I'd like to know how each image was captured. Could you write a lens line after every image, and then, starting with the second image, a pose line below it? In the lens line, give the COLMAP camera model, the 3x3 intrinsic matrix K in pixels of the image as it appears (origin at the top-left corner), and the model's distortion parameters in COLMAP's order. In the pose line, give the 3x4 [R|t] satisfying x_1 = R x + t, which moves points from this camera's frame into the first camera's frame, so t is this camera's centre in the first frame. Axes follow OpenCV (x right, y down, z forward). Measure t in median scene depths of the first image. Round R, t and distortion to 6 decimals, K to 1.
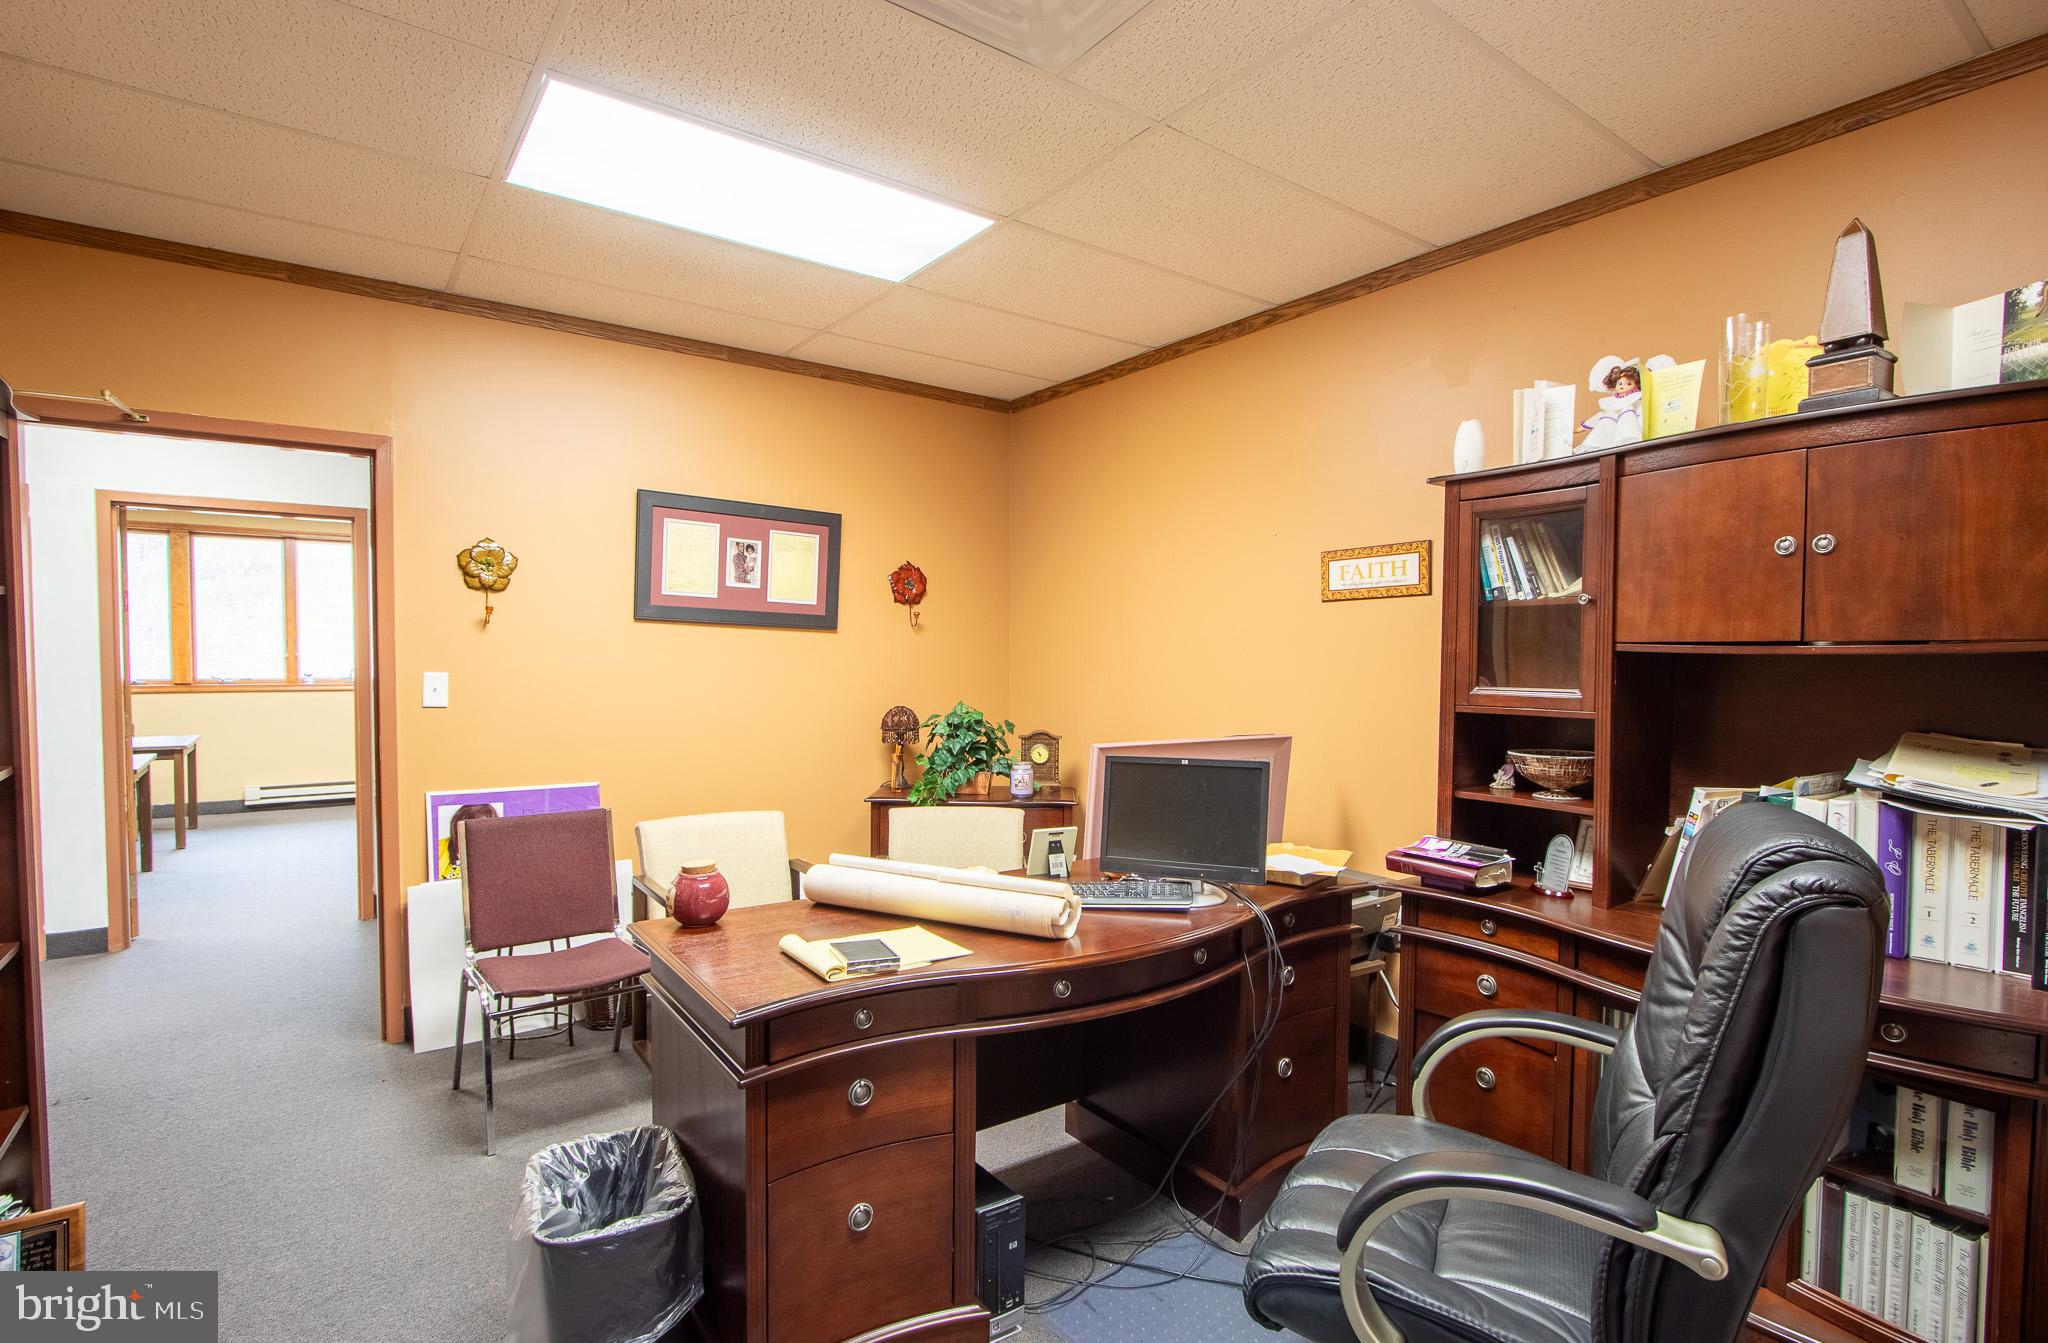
lens RADIAL K [[959.7, 0, 1014.7], [0, 959.7, 694.7], [0, 0, 1]] dist [-0.017023, 0.000802]
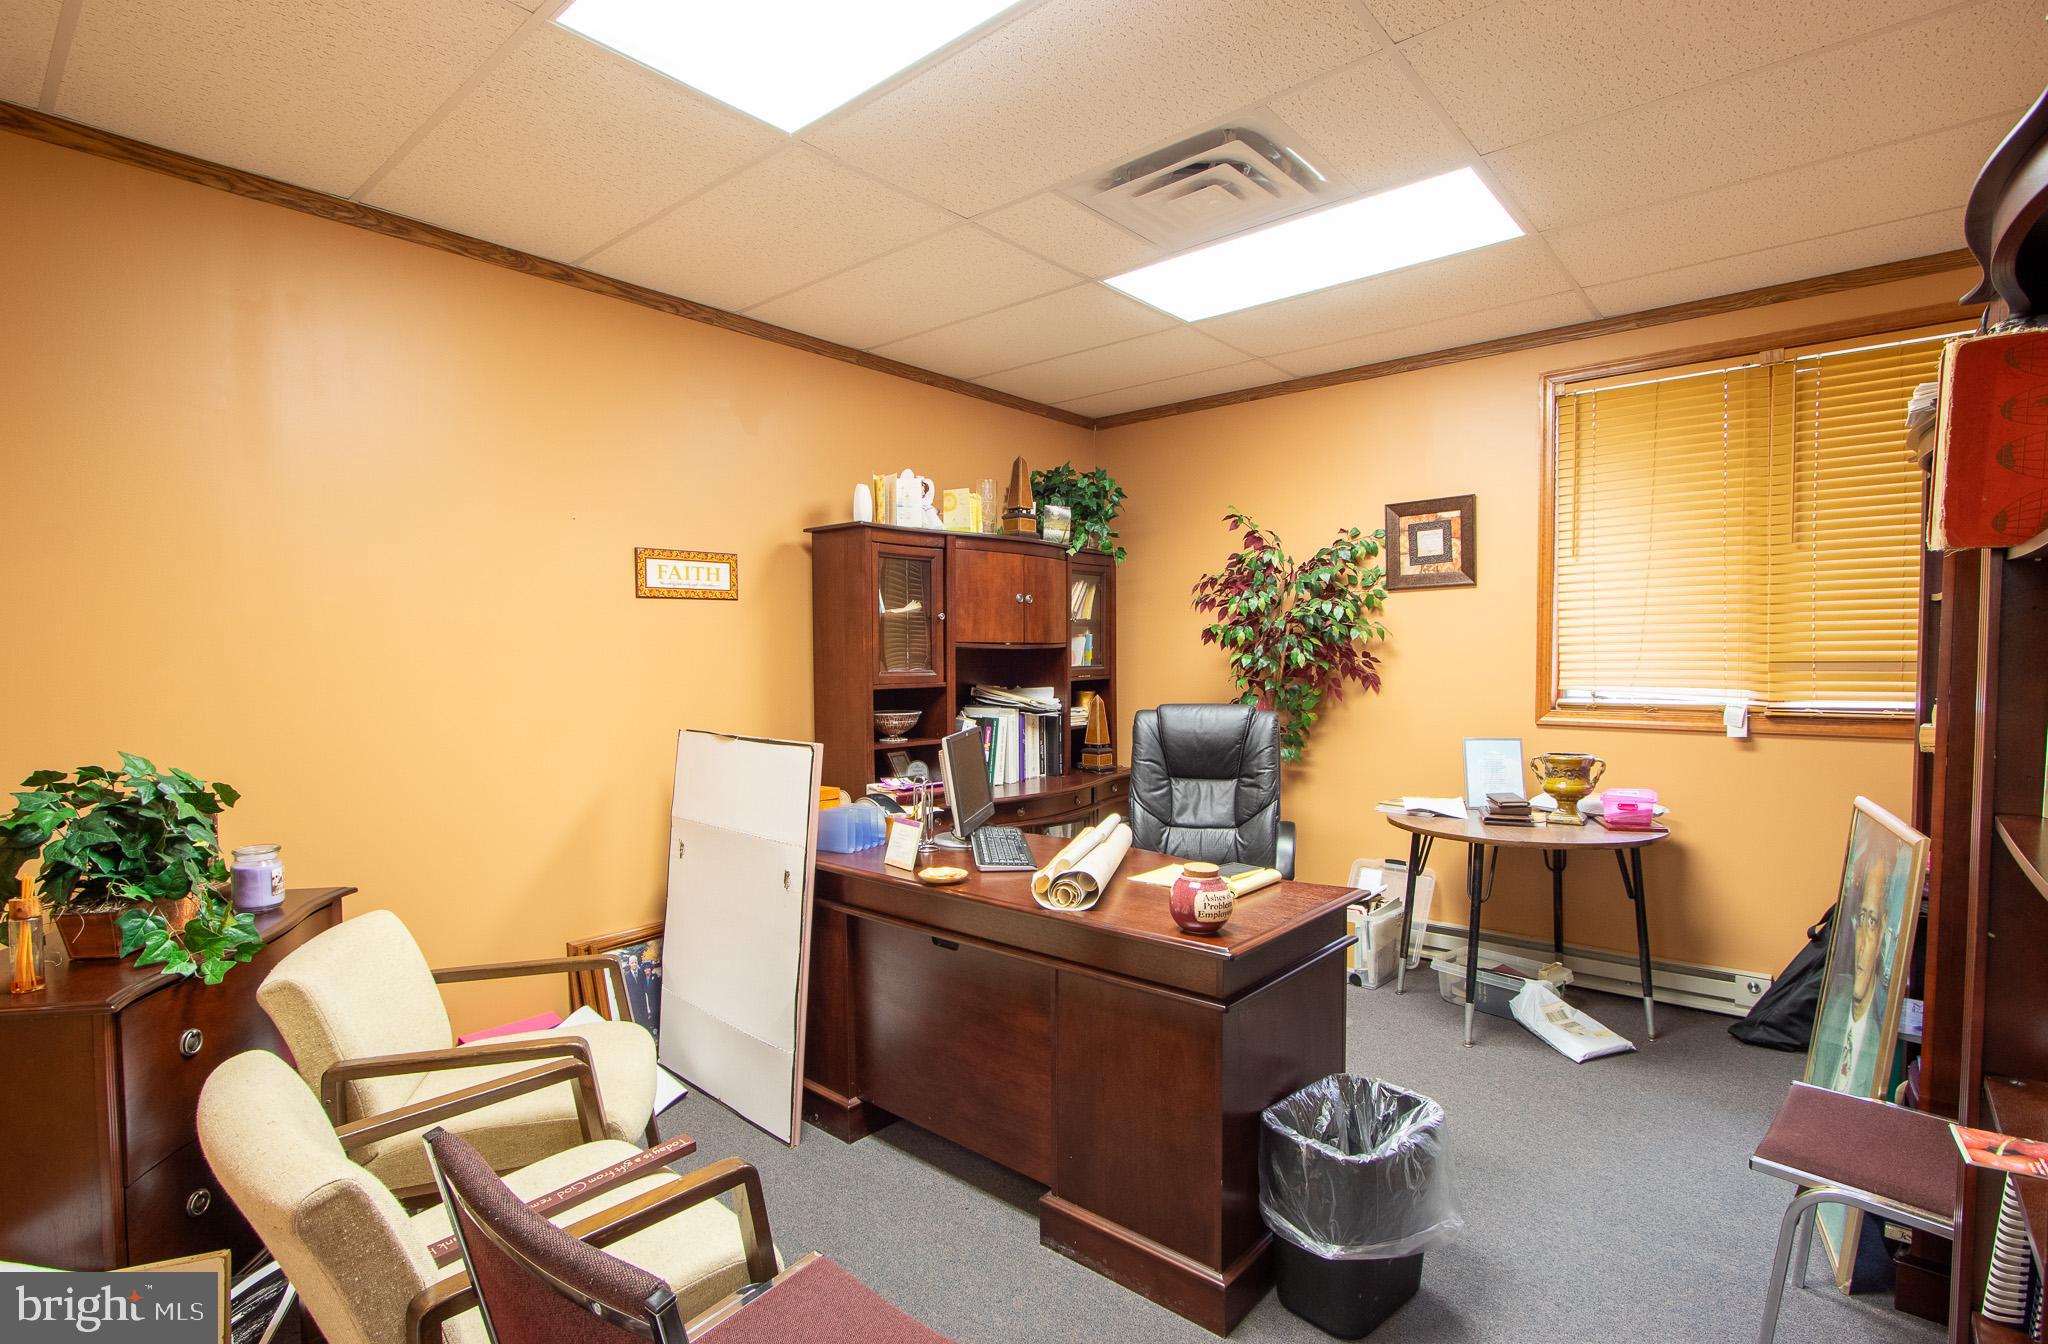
lens RADIAL K [[959.7, 0, 1014.7], [0, 959.7, 695.2], [0, 0, 1]] dist [-0.017023, 0.000802]
pose [[-0.211469, -0.046760, 0.976265, -0.800426], [0.044443, 0.997362, 0.057397, -0.037850], [-0.976374, 0.055526, -0.208833, 0.895446]]
